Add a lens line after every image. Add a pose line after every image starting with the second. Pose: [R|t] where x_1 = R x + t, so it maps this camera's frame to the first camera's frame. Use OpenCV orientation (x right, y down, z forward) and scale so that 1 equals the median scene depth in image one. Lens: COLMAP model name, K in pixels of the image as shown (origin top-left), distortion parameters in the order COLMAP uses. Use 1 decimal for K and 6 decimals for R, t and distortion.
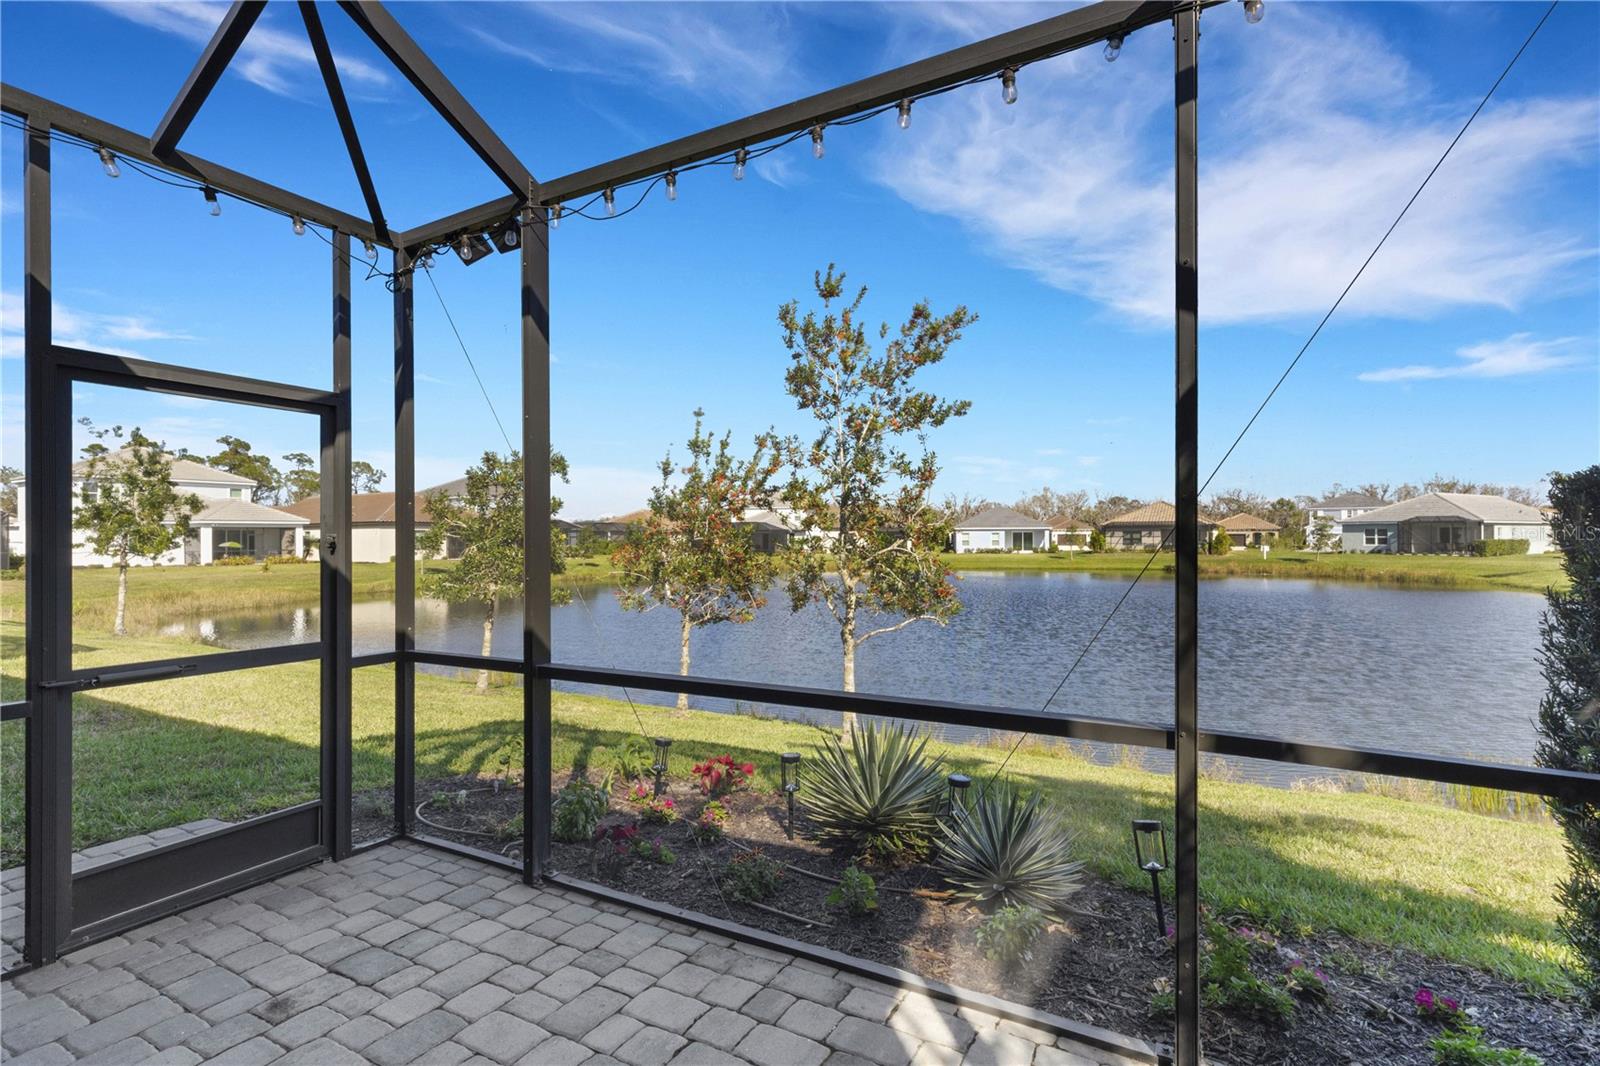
lens RADIAL K [[714.5, 0, 794.4], [0, 714.5, 527.3], [0, 0, 1]] dist [0.007155, -0.001202]
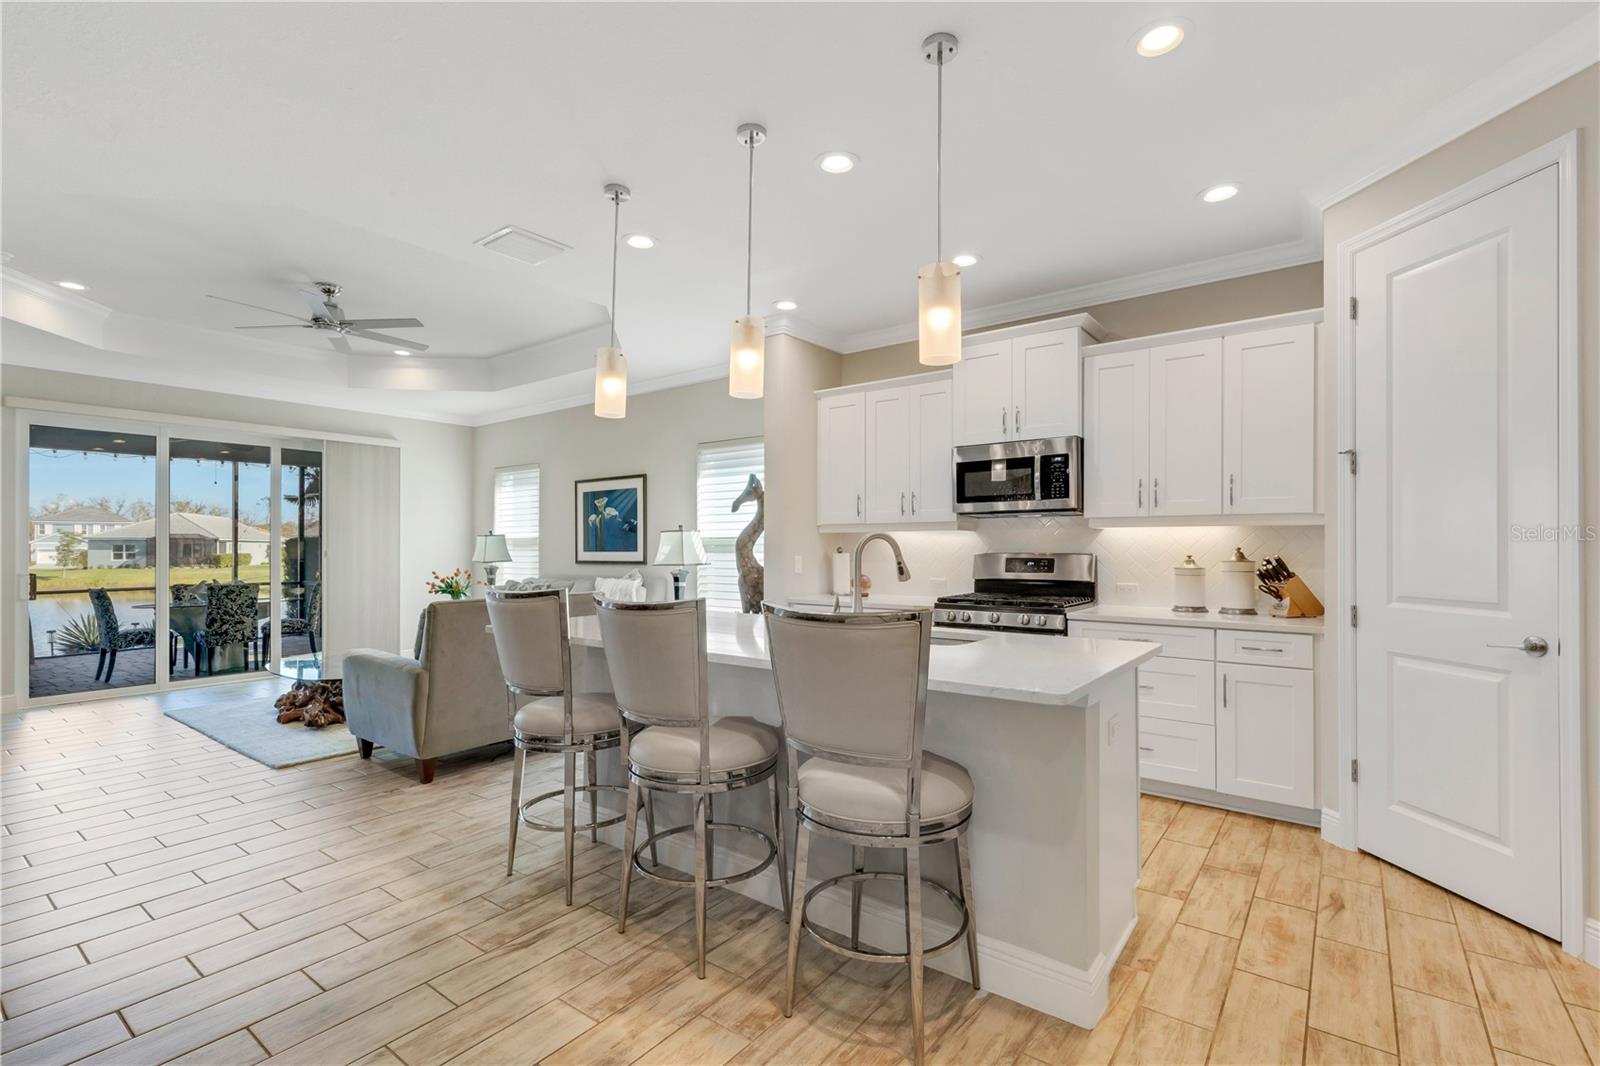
lens RADIAL K [[727.1, 0, 799.7], [0, 727.1, 539.1], [0, 0, 1]] dist [0.008193, -0.001020]
pose [[0.124168, 0.013527, 0.992169, -1.153040], [-0.006746, 0.999895, -0.012788, 0.009201], [-0.992238, -0.005105, 0.124247, -0.995367]]
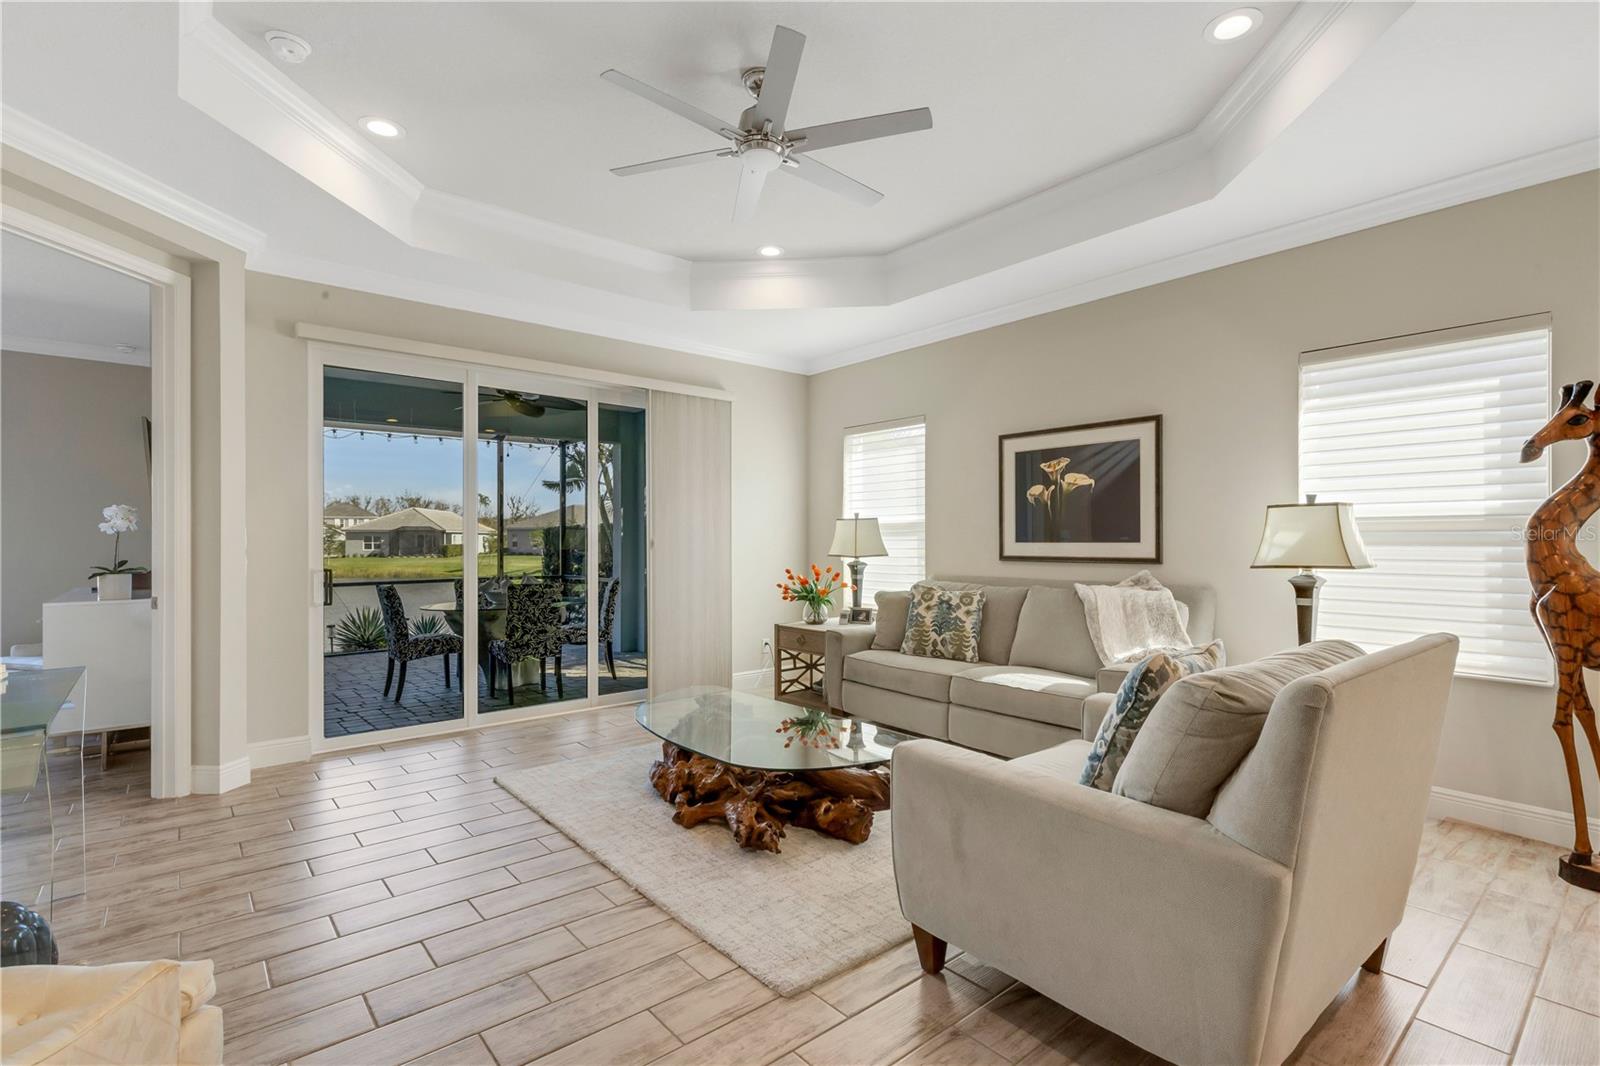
lens RADIAL K [[727.1, 0, 800.6], [0, 727.1, 537.4], [0, 0, 1]] dist [0.008193, -0.001020]
pose [[0.329614, 0.005861, 0.944097, -0.877970], [-0.009171, 0.999953, -0.003006, 0.015051], [-0.944071, -0.007667, 0.329653, -0.598581]]
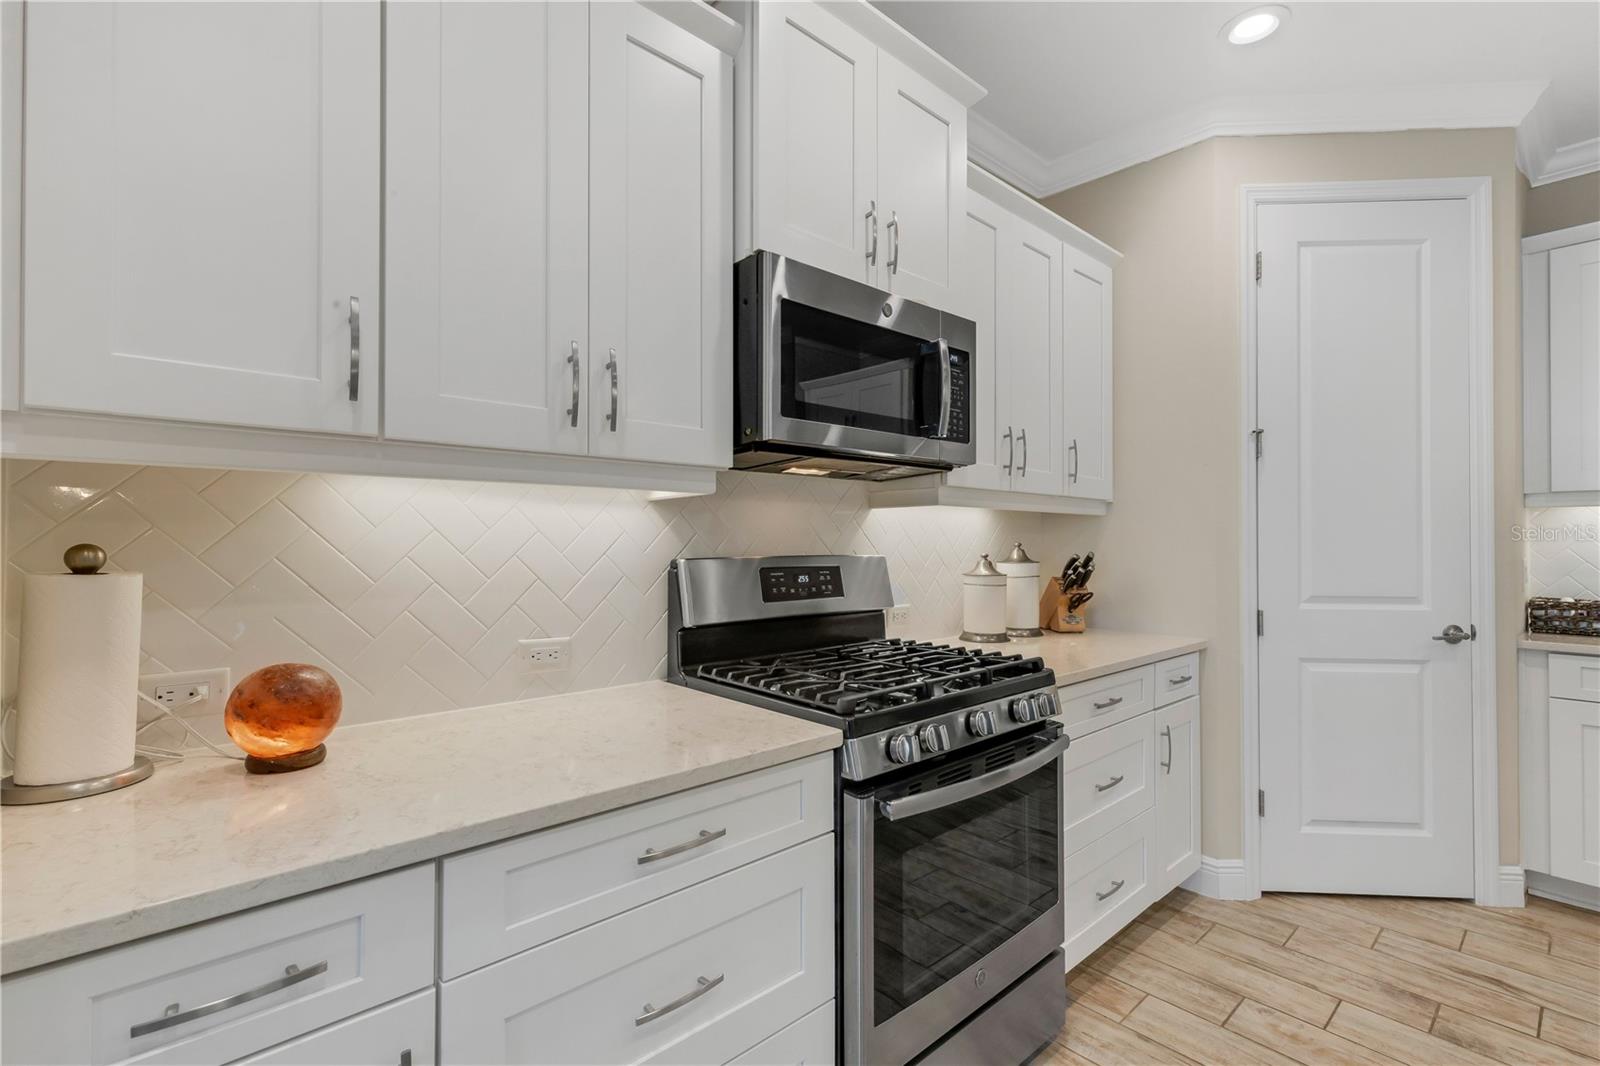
lens RADIAL K [[727.1, 0, 799.5], [0, 727.1, 533.7], [0, 0, 1]] dist [0.008193, -0.001020]
pose [[-0.953862, 0.005469, 0.300197, -0.590577], [-0.000068, 0.999830, -0.018432, 0.008626], [-0.300247, -0.017602, -0.953699, -0.847549]]
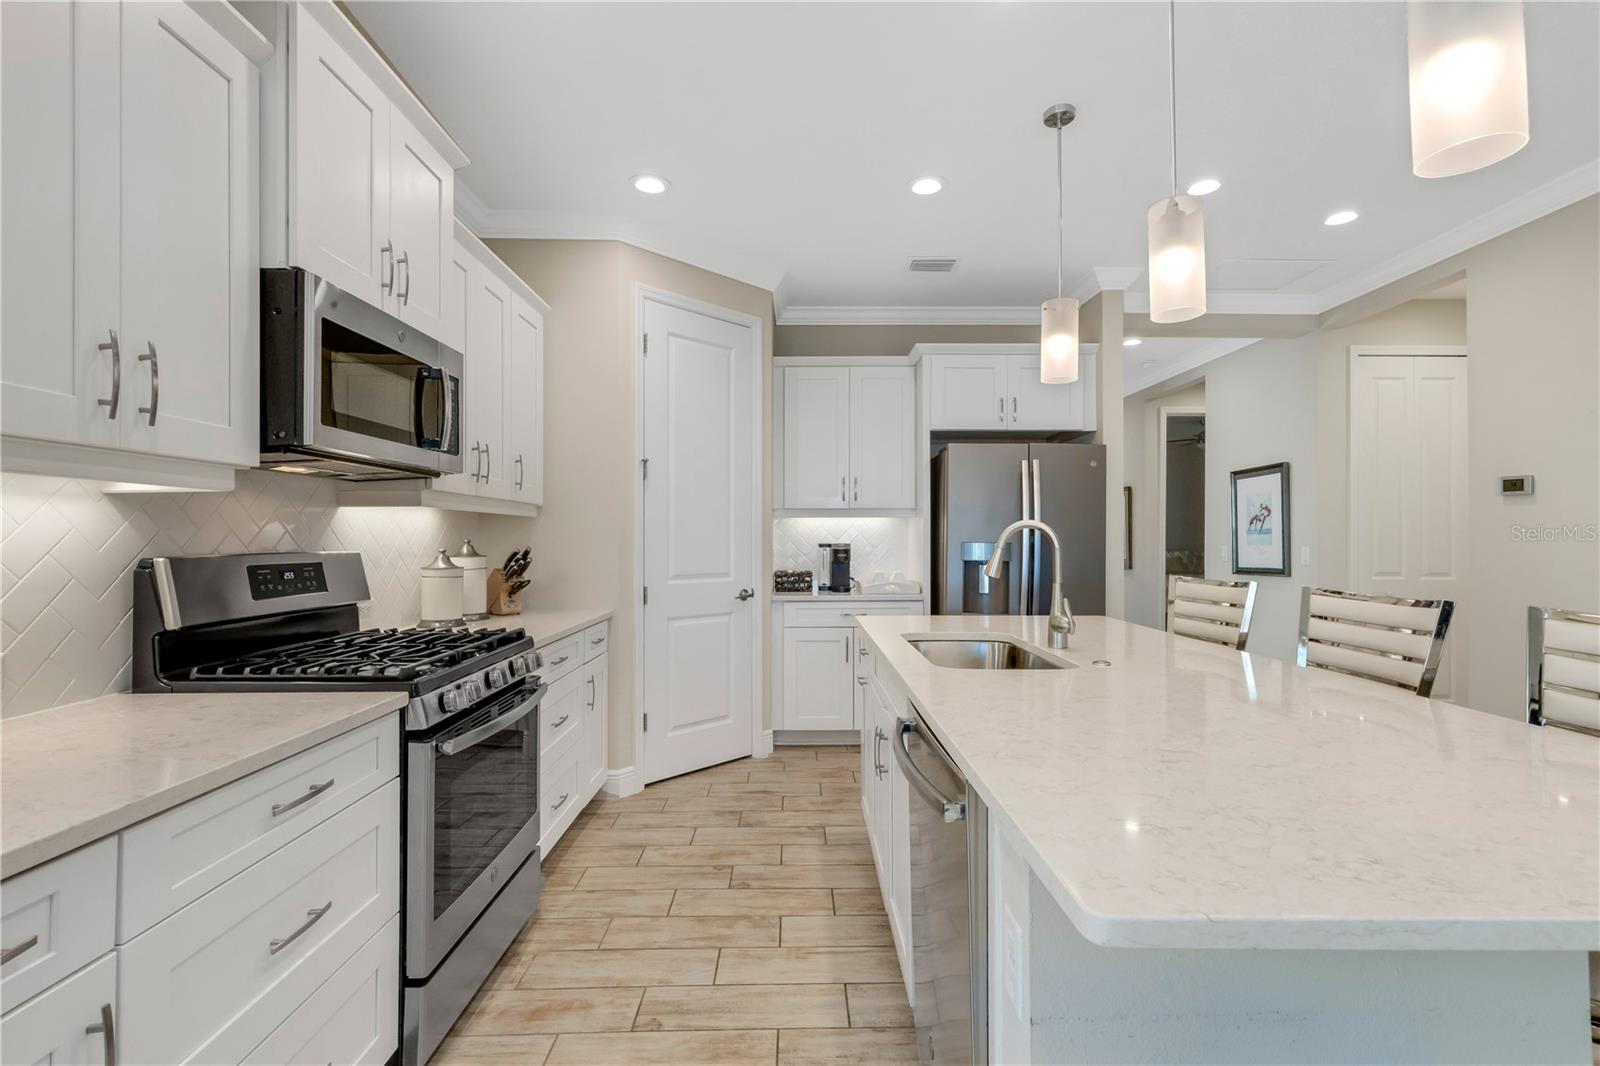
lens RADIAL K [[727.1, 0, 810.7], [0, 727.1, 535.7], [0, 0, 1]] dist [0.008193, -0.001020]
pose [[-0.853318, 0.003269, -0.521380, -0.533293], [0.008444, 0.999936, -0.007551, 0.009182], [0.521322, -0.010845, -0.853291, -0.766577]]
